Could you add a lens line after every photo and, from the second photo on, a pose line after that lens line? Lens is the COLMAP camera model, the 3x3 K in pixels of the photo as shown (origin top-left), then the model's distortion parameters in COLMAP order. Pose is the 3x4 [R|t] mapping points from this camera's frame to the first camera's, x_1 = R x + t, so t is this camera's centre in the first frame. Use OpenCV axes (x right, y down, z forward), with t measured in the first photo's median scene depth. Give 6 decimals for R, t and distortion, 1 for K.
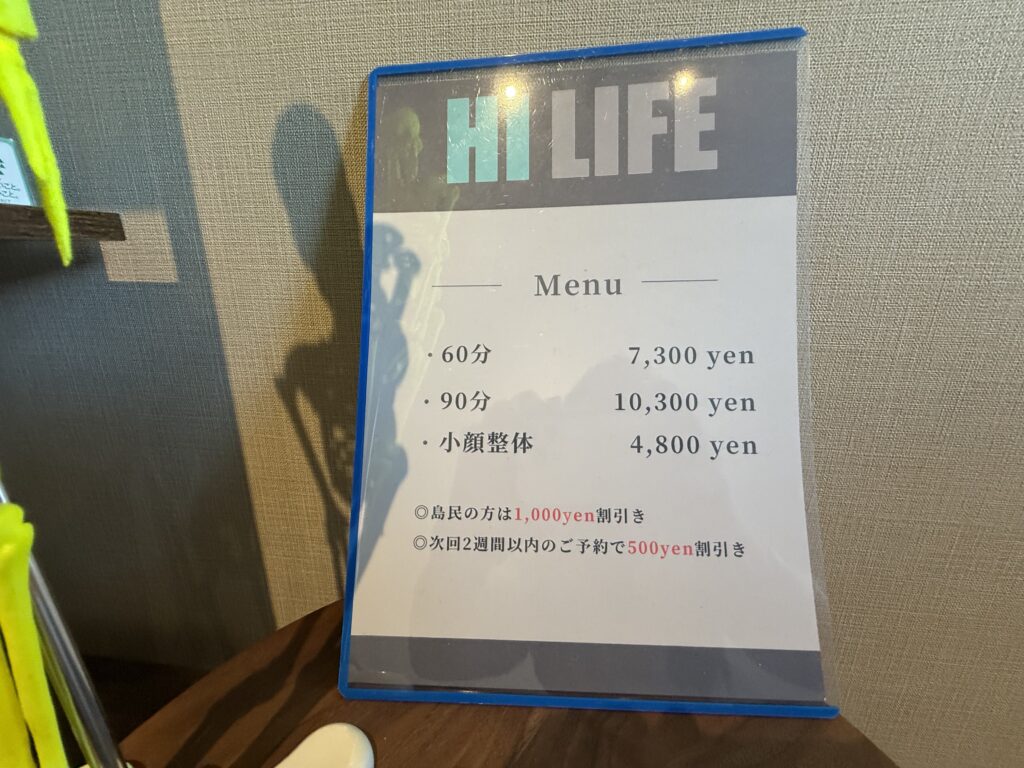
lens RADIAL K [[408.3, 0, 512.0], [0, 408.3, 384.0], [0, 0, 1]] dist [0.001033, 0.000266]
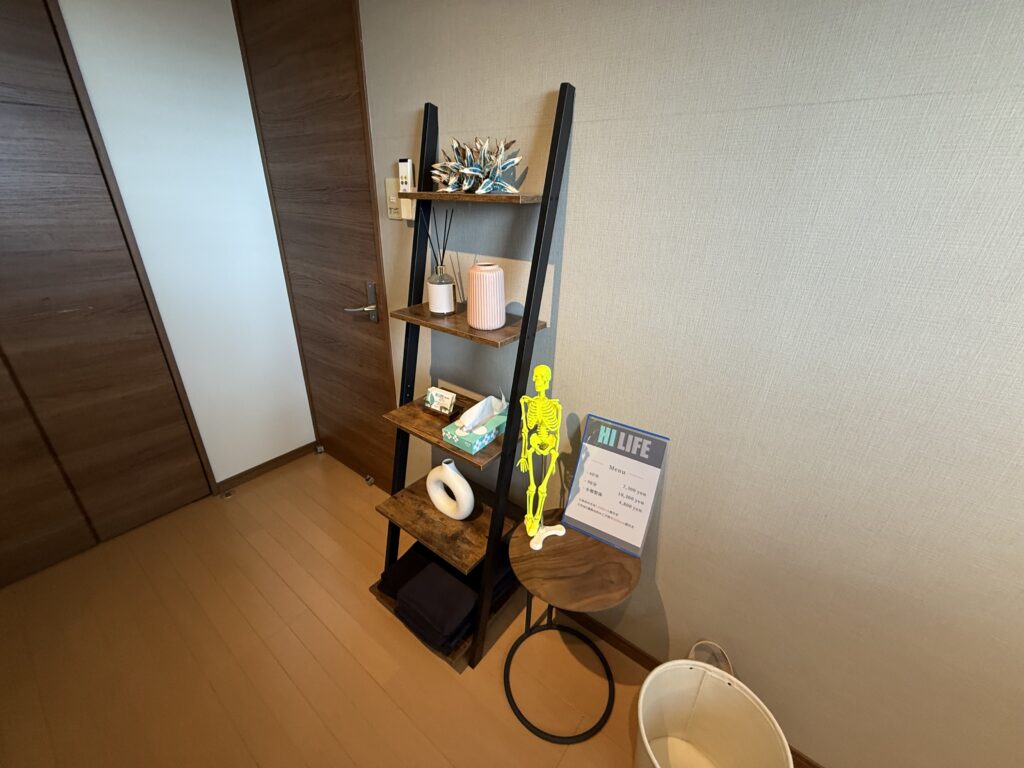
lens RADIAL K [[408.3, 0, 512.0], [0, 408.3, 384.0], [0, 0, 1]] dist [0.001033, 0.000266]
pose [[0.857368, 0.234188, -0.458340, 1.147437], [-0.166593, 0.968822, 0.183389, -2.043443], [0.486998, -0.080876, 0.869651, -4.105084]]
